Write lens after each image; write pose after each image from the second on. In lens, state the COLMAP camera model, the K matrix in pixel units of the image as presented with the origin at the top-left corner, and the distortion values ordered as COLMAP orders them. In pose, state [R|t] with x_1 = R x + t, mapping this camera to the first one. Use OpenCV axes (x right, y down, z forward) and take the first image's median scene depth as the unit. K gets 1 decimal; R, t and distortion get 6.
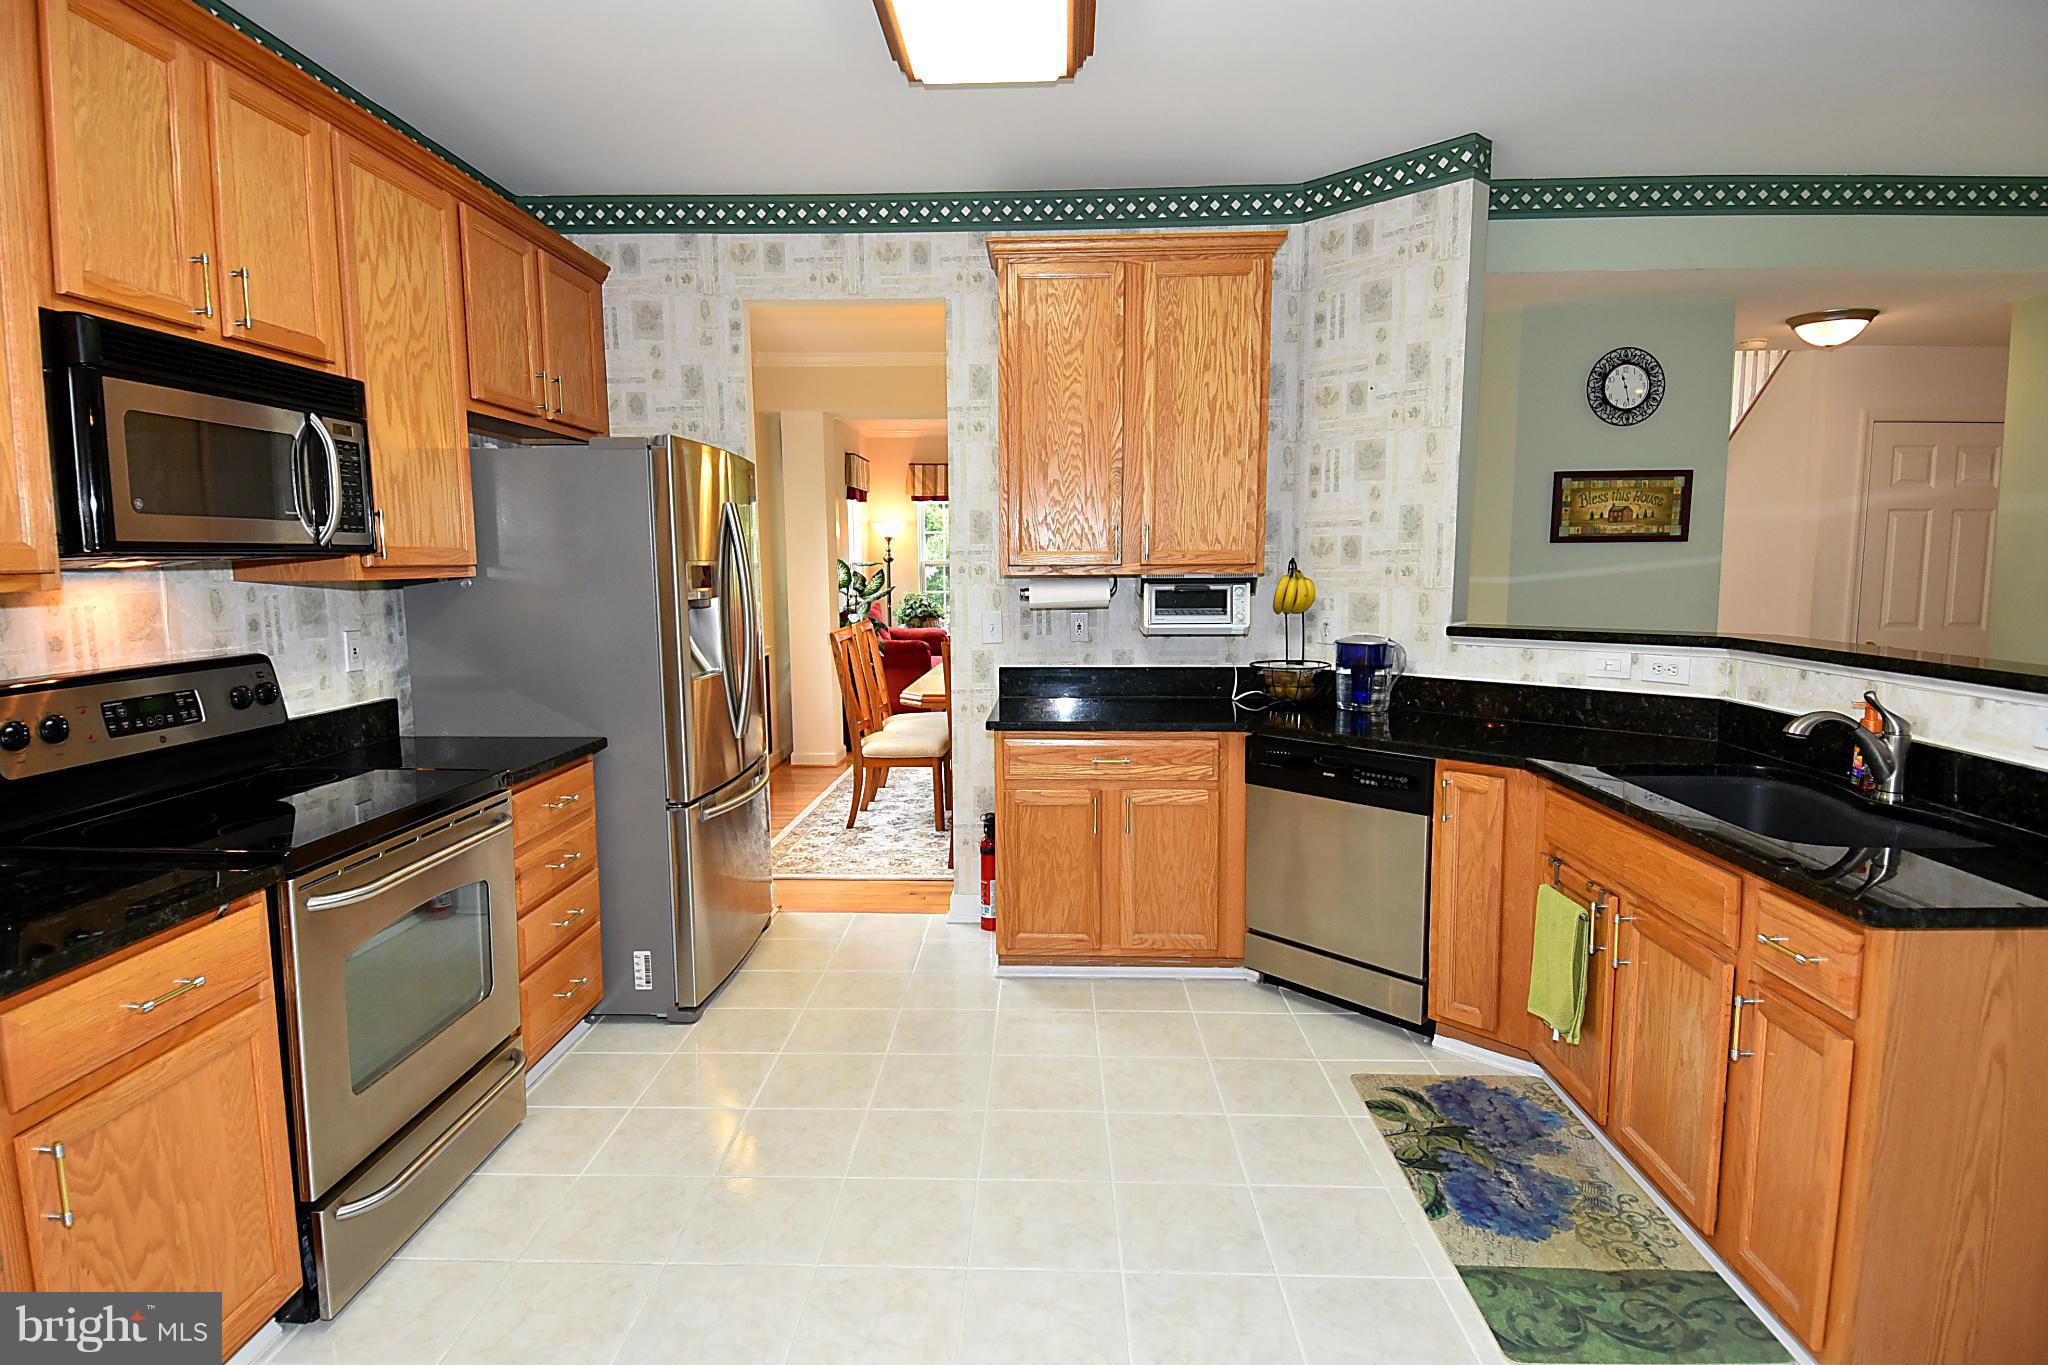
lens RADIAL K [[1063.9, 0, 1017.1], [0, 1063.9, 683.9], [0, 0, 1]] dist [0.051895, -0.054366]
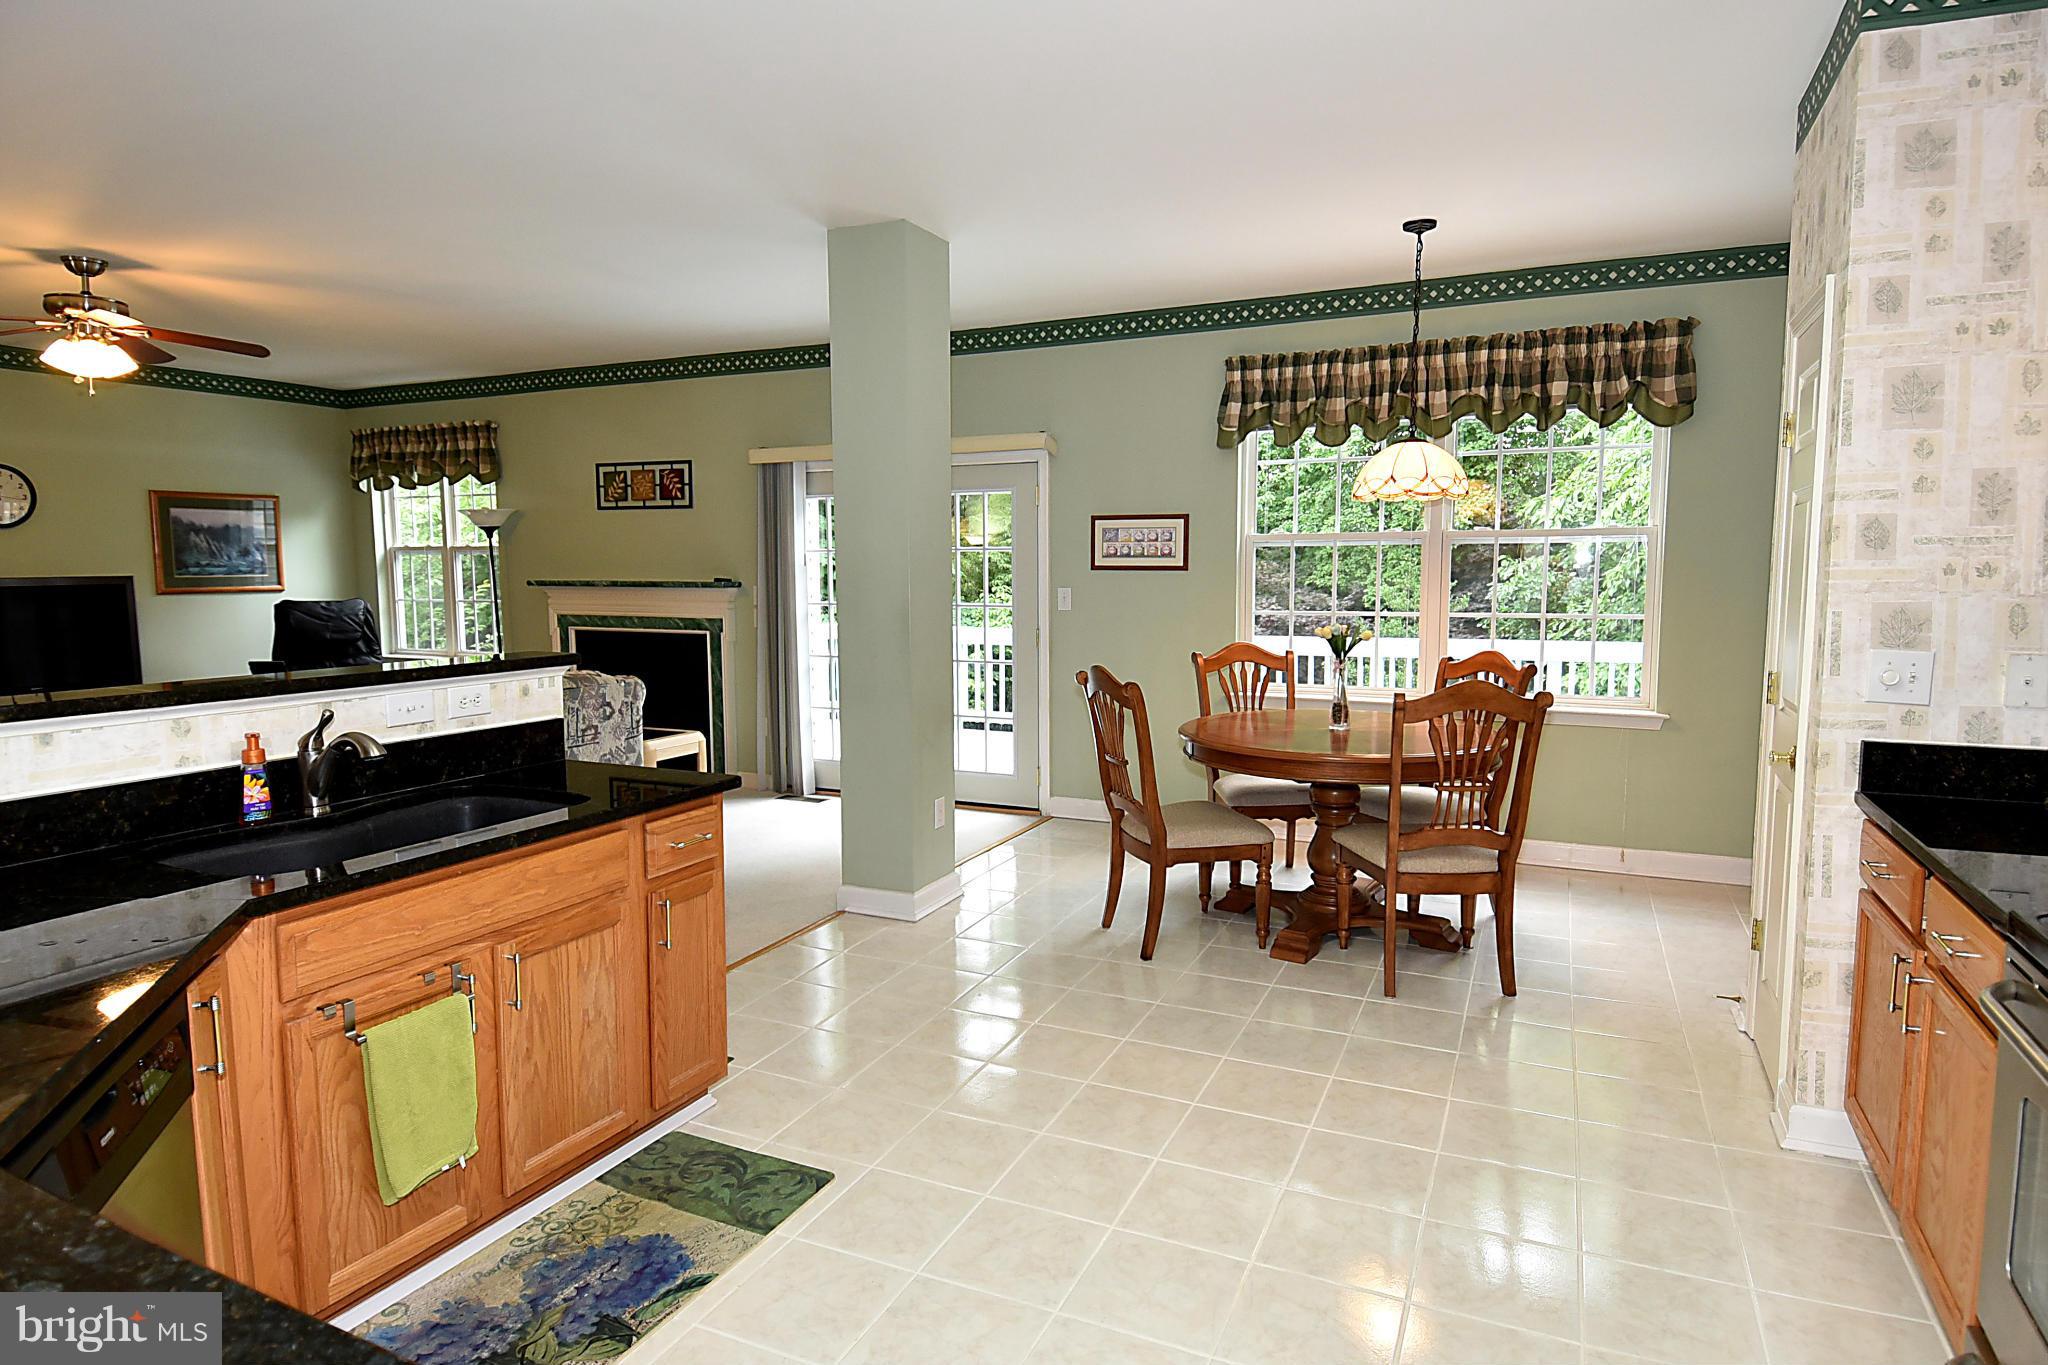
lens RADIAL K [[1133.9, 0, 1036.4], [0, 1133.9, 689.0], [0, 0, 1]] dist [0.052598, -0.048839]
pose [[-0.922444, -0.030076, 0.384959, -0.214196], [0.055118, 0.976496, 0.208367, -0.173080], [-0.382177, 0.213425, -0.899105, 1.464846]]
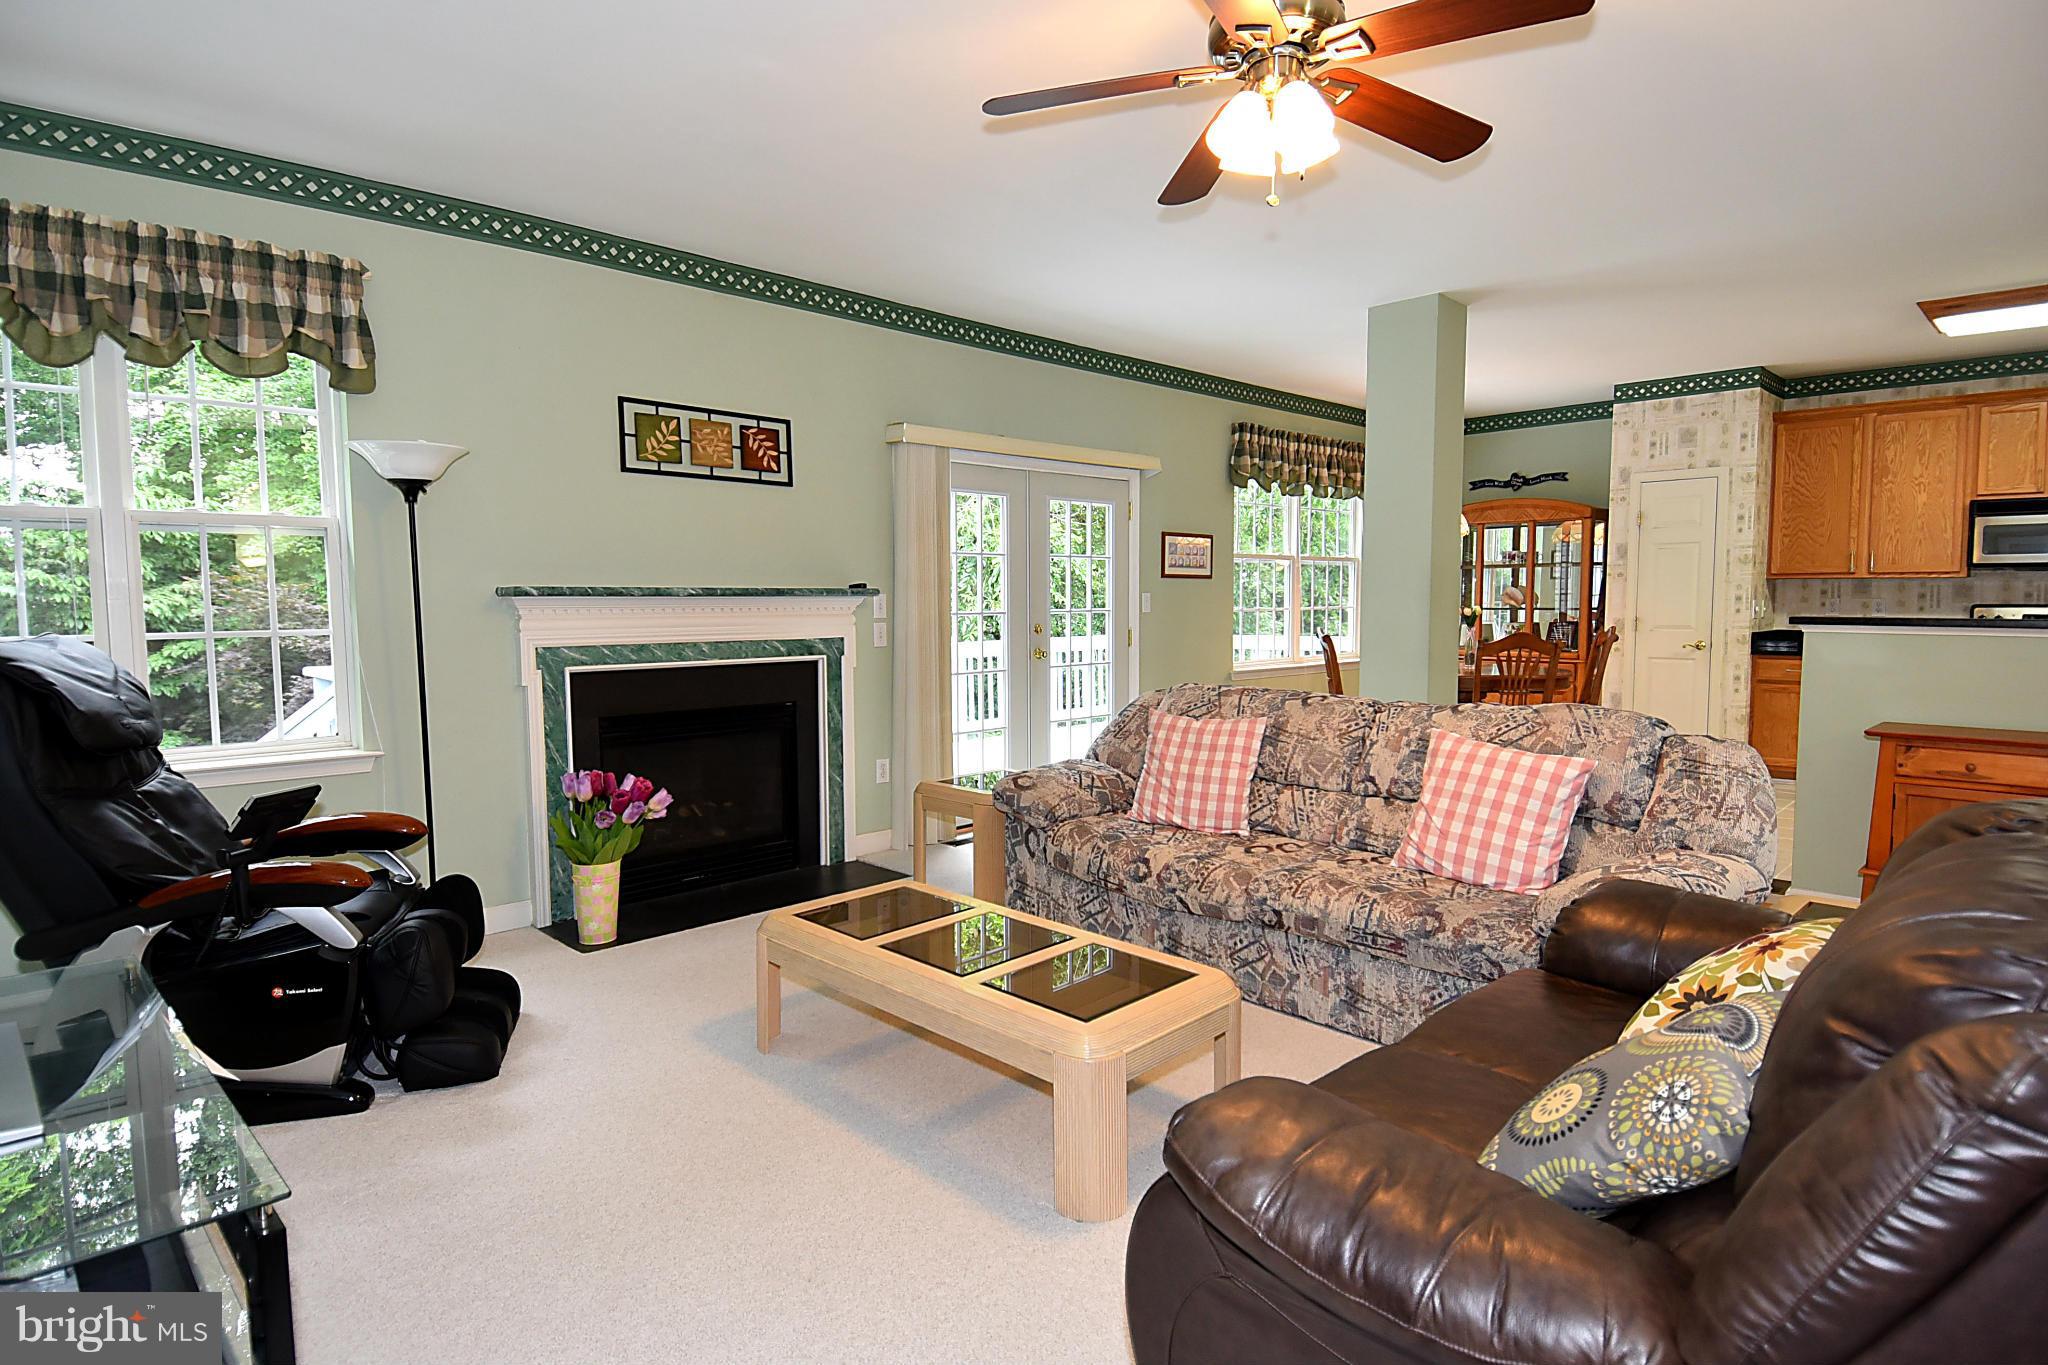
lens RADIAL K [[1072.5, 0, 1016.4], [0, 1072.5, 681.0], [0, 0, 1]] dist [0.057194, -0.061847]
pose [[-0.686556, 0.070582, -0.723643, 2.734672], [-0.071799, 0.983831, 0.164079, -0.074734], [0.723523, 0.164606, -0.670387, 0.807784]]
